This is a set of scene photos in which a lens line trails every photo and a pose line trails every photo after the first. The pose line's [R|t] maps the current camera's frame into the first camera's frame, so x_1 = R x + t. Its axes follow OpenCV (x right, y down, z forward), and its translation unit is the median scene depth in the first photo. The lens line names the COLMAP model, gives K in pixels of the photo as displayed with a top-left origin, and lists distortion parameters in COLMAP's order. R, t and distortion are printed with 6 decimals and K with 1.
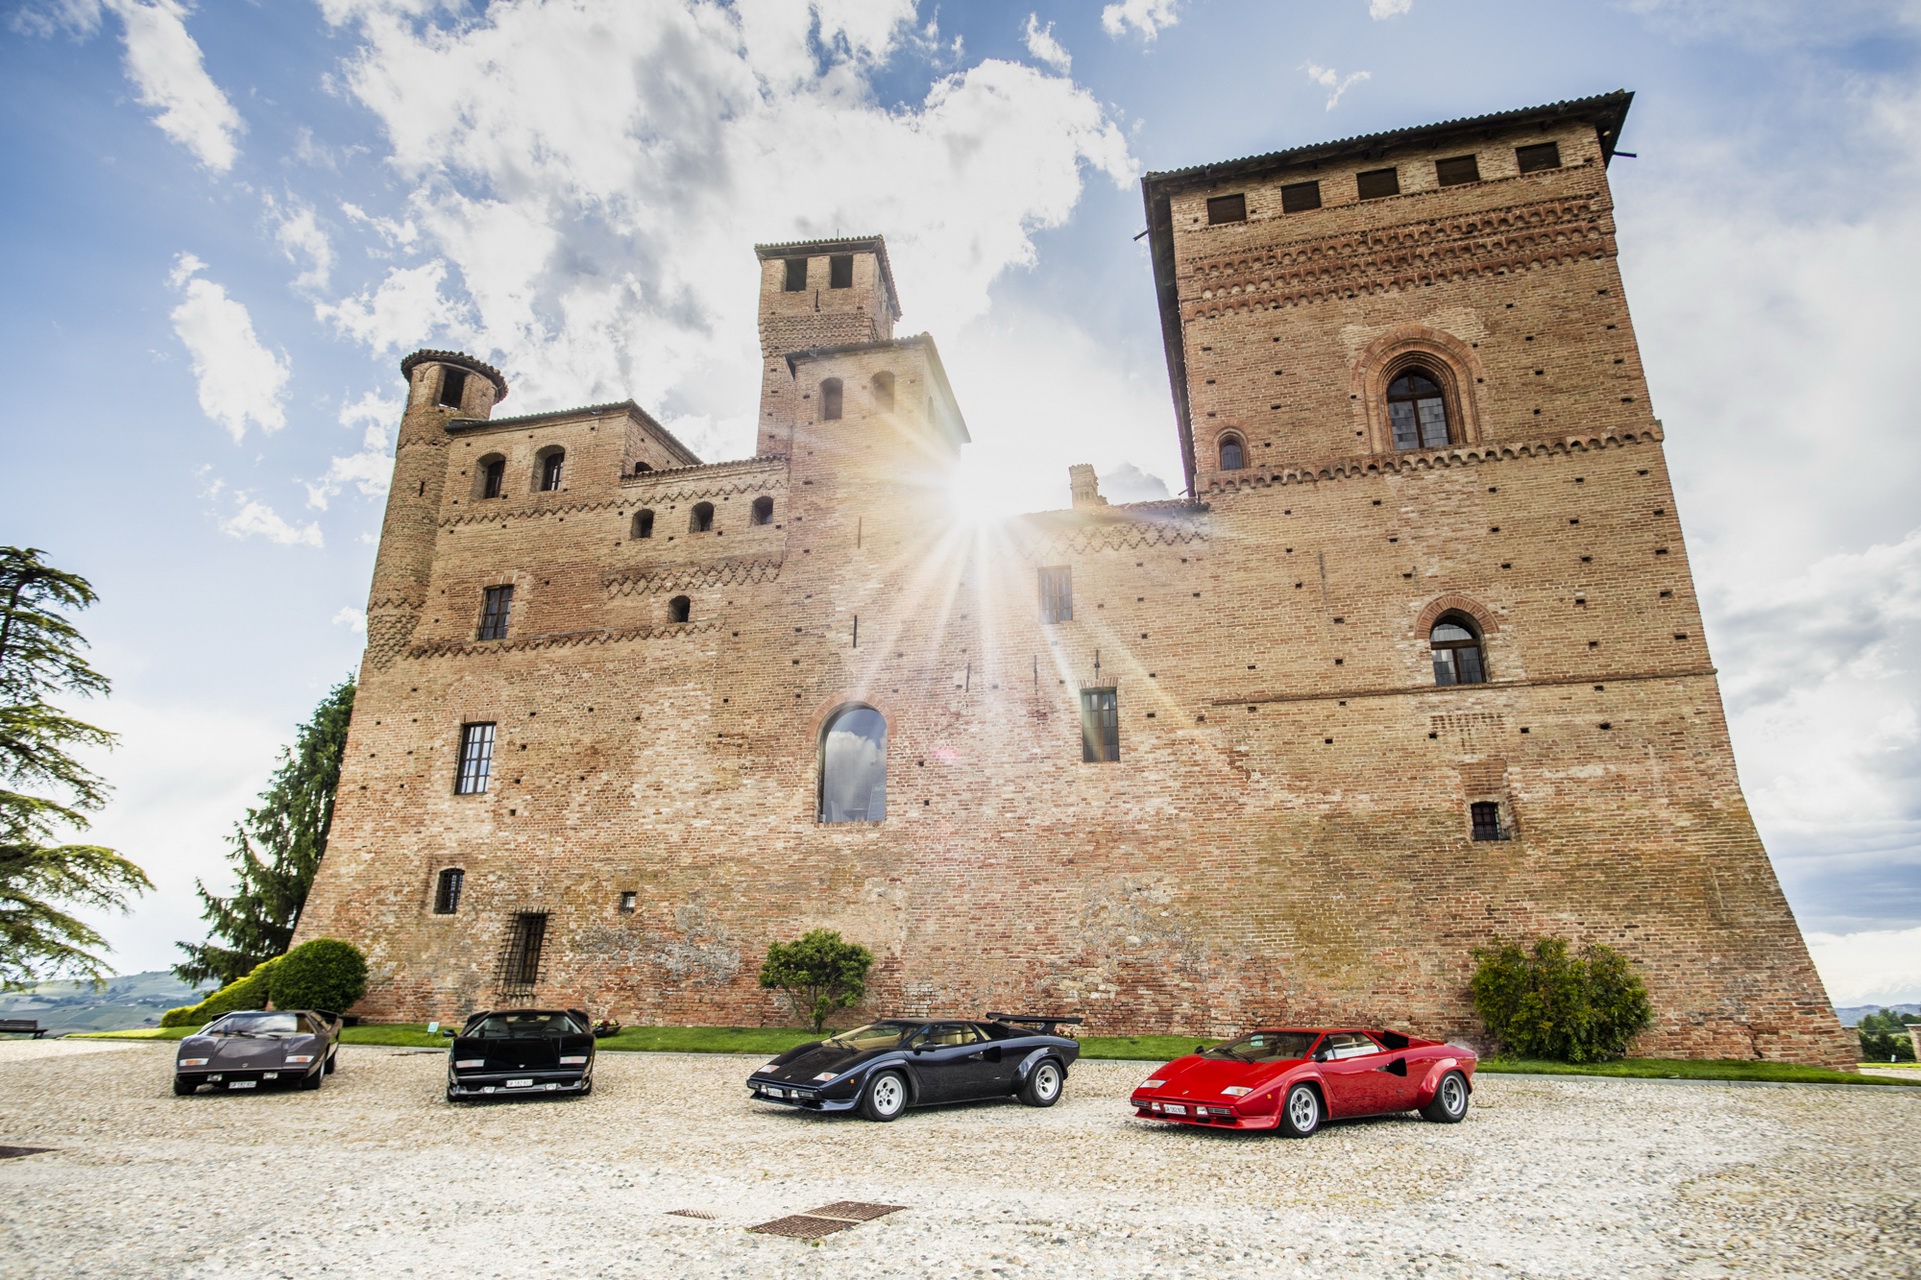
lens RADIAL K [[1110.4, 0, 960.5], [0, 1110.4, 640.0], [0, 0, 1]] dist [-0.037013, 0.015725]
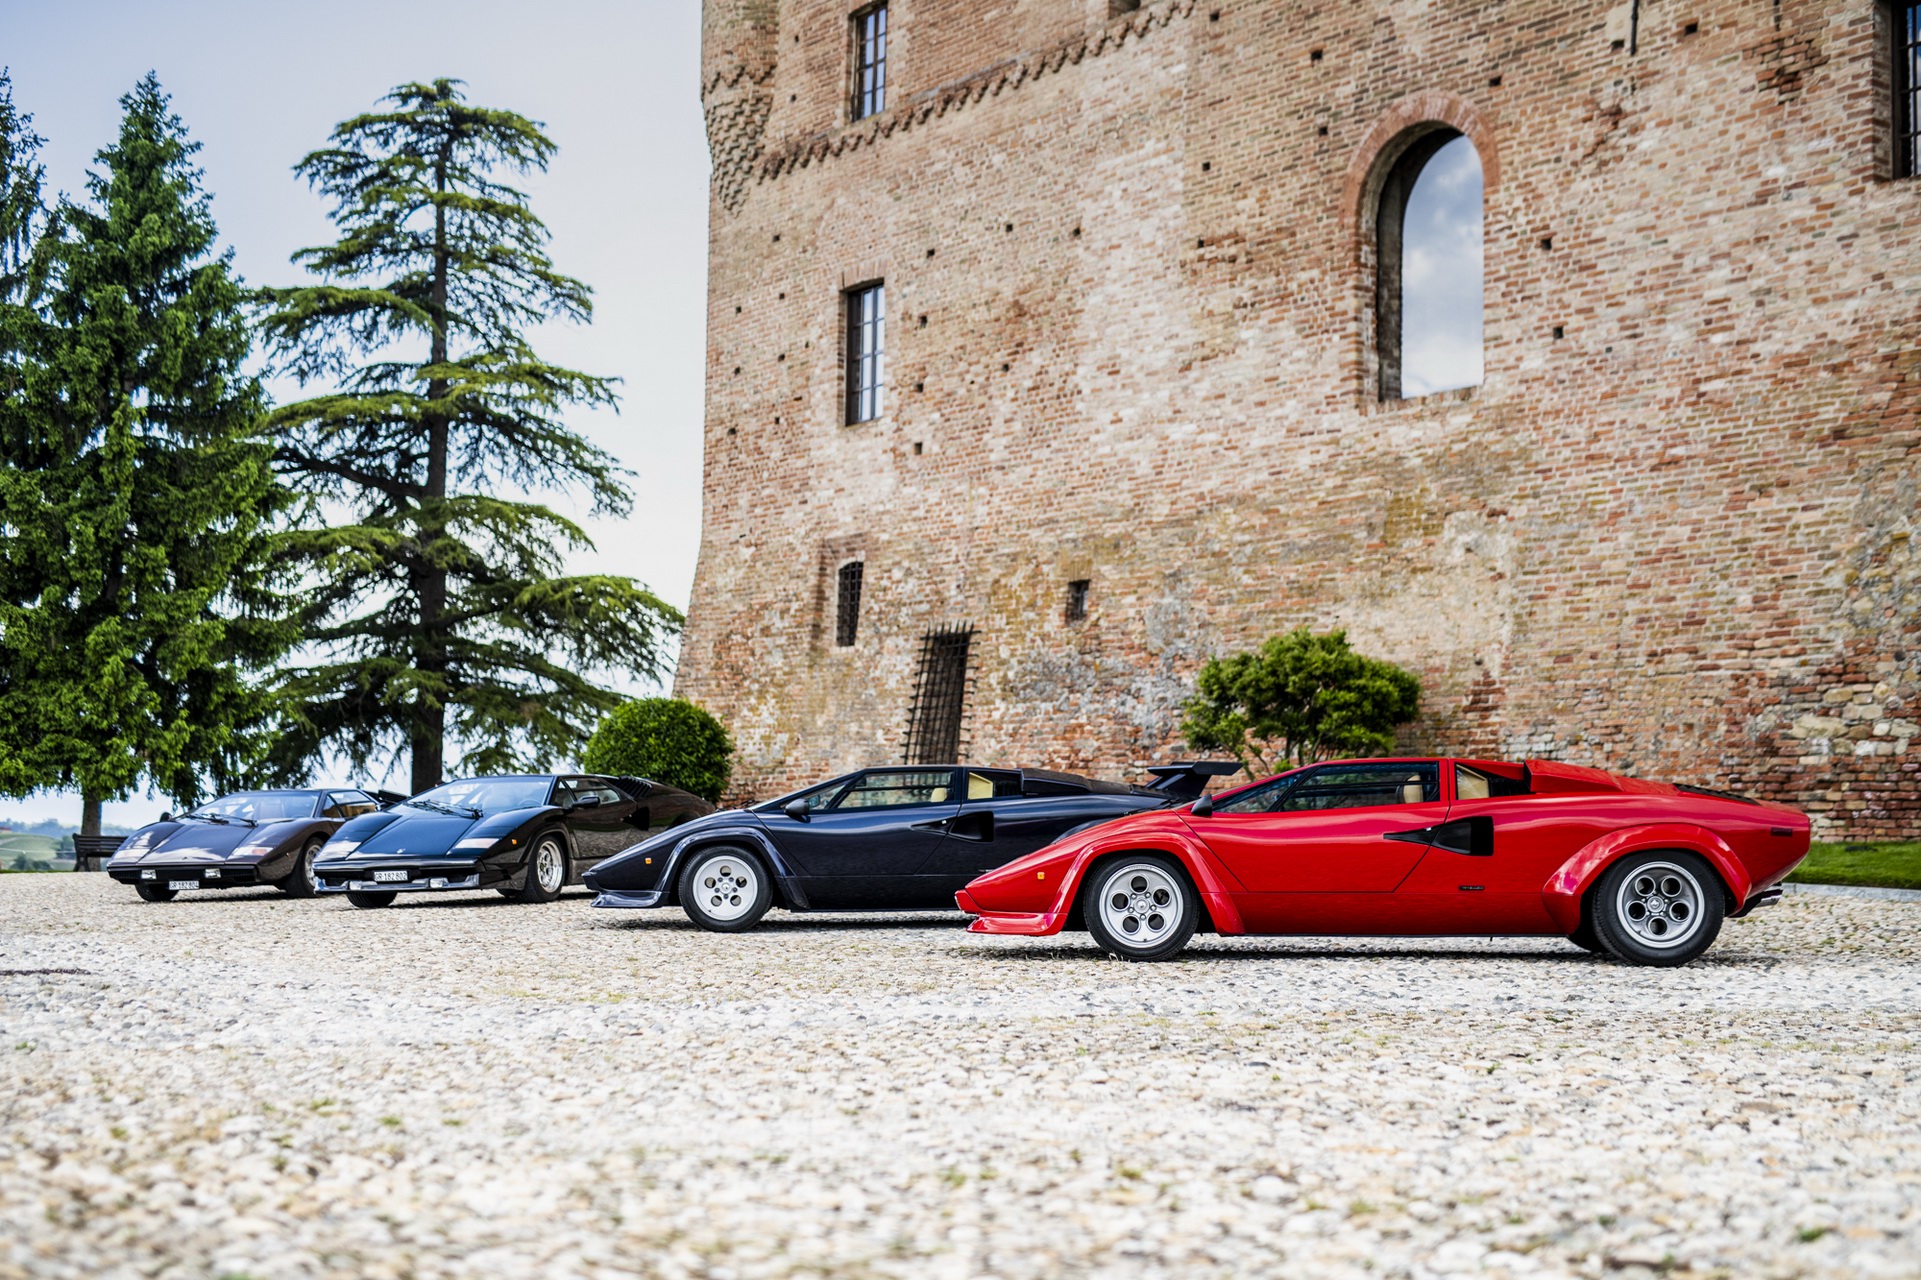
lens RADIAL K [[2673.9, 0, 960.5], [0, 2673.9, 640.0], [0, 0, 1]] dist [0.012448, 0.005335]
pose [[0.772905, -0.049496, -0.632588, 0.421183], [0.193954, 0.967666, 0.161261, 0.047356], [0.604152, -0.247332, 0.757513, 0.041450]]
